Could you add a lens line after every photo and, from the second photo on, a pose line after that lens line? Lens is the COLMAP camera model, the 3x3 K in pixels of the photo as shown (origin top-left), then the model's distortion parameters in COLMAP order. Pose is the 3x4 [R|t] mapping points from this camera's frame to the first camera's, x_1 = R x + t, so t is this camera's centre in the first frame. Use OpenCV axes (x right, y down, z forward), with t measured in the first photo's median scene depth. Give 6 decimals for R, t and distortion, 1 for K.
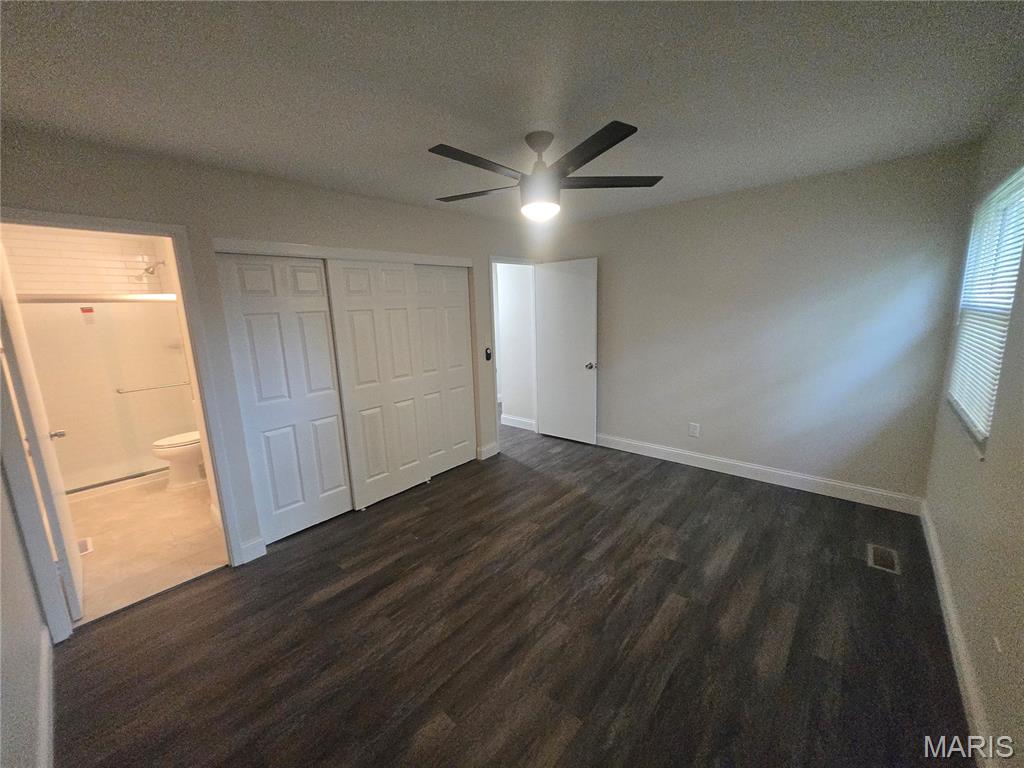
lens RADIAL K [[402.6, 0, 505.6], [0, 402.6, 380.1], [0, 0, 1]] dist [0.002107, 0.000012]
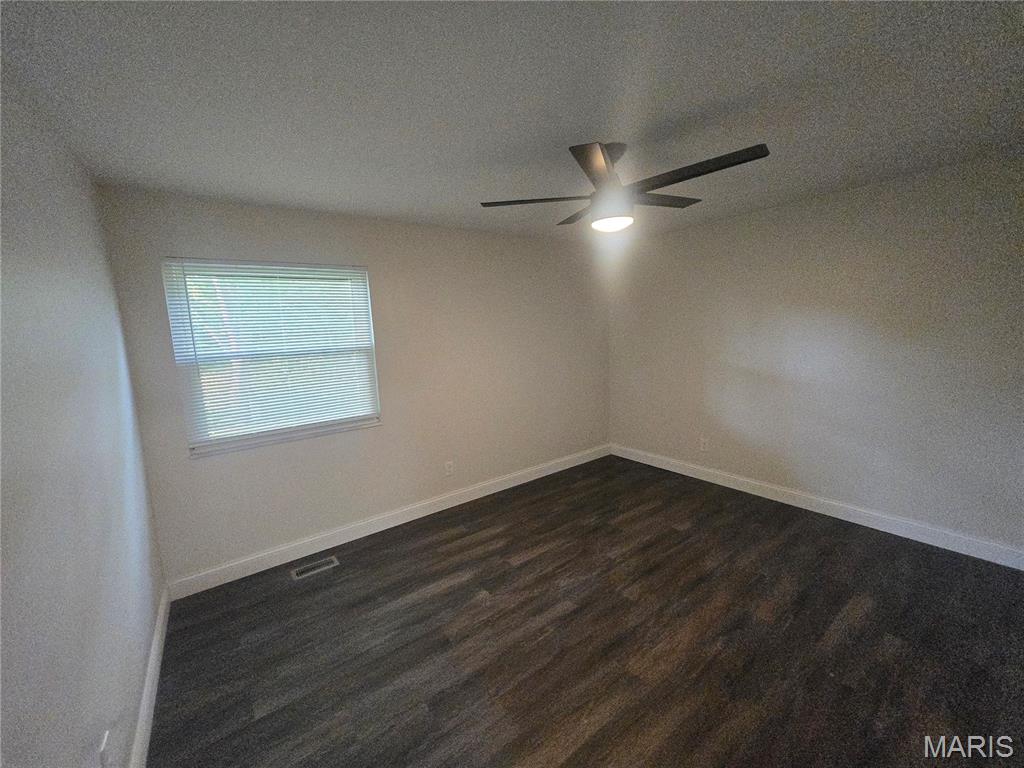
lens RADIAL K [[402.6, 0, 505.6], [0, 402.6, 380.1], [0, 0, 1]] dist [0.002107, 0.000012]
pose [[-0.972798, 0.059191, 0.223967, 0.119964], [0.125051, 0.948021, 0.292607, -0.330358], [-0.195006, 0.312655, -0.929634, 1.784526]]
